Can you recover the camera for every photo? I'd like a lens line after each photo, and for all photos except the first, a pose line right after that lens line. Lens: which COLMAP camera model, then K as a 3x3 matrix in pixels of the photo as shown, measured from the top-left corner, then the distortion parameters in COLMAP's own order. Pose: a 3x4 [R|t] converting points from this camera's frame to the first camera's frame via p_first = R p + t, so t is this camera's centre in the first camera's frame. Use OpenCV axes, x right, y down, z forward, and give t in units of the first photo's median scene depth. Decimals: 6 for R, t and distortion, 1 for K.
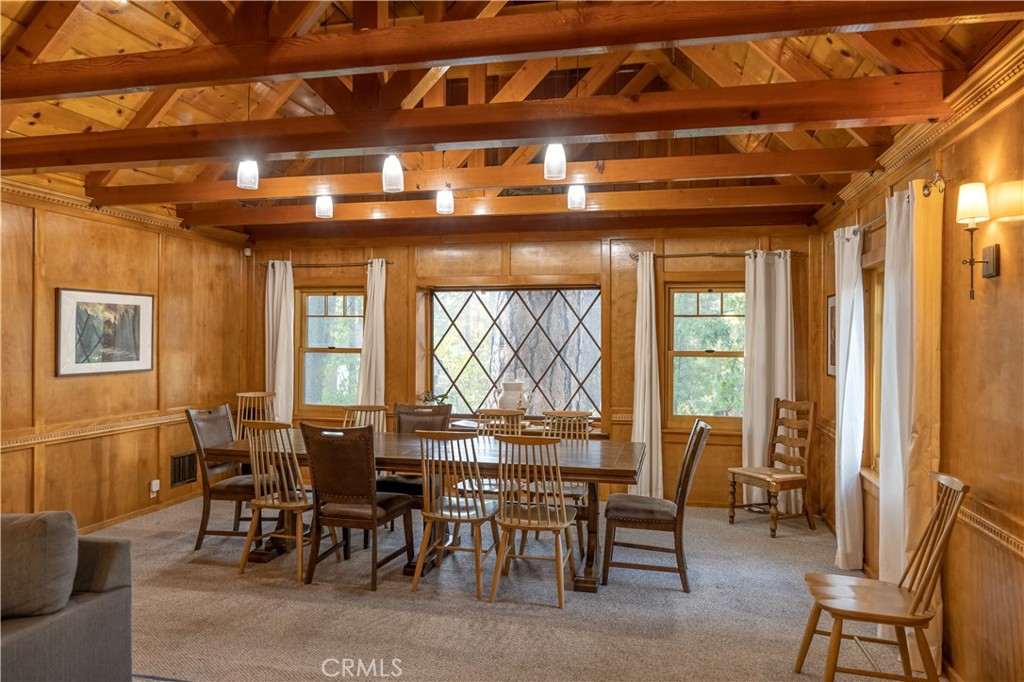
lens RADIAL K [[744.6, 0, 515.4], [0, 744.6, 339.2], [0, 0, 1]] dist [-0.003713, 0.000582]
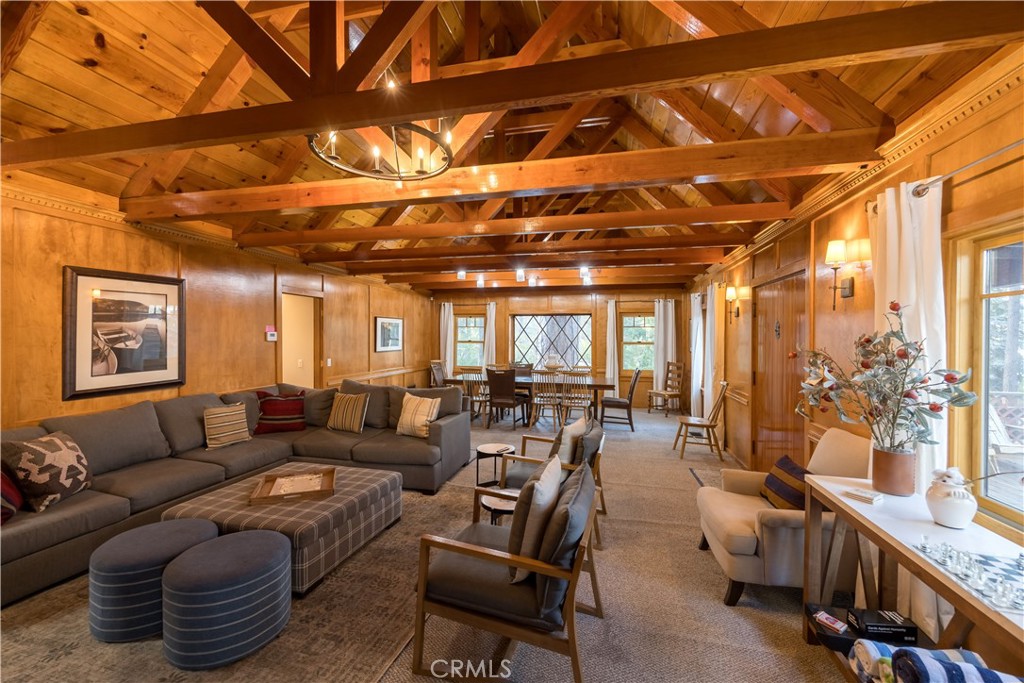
lens RADIAL K [[405.0, 0, 505.5], [0, 405.0, 340.5], [0, 0, 1]] dist [0.000082, -0.000054]
pose [[0.998862, -0.000288, -0.047690, -0.102978], [0.000719, 0.999959, 0.009017, -0.000462], [0.047685, -0.009041, 0.998821, -0.306702]]
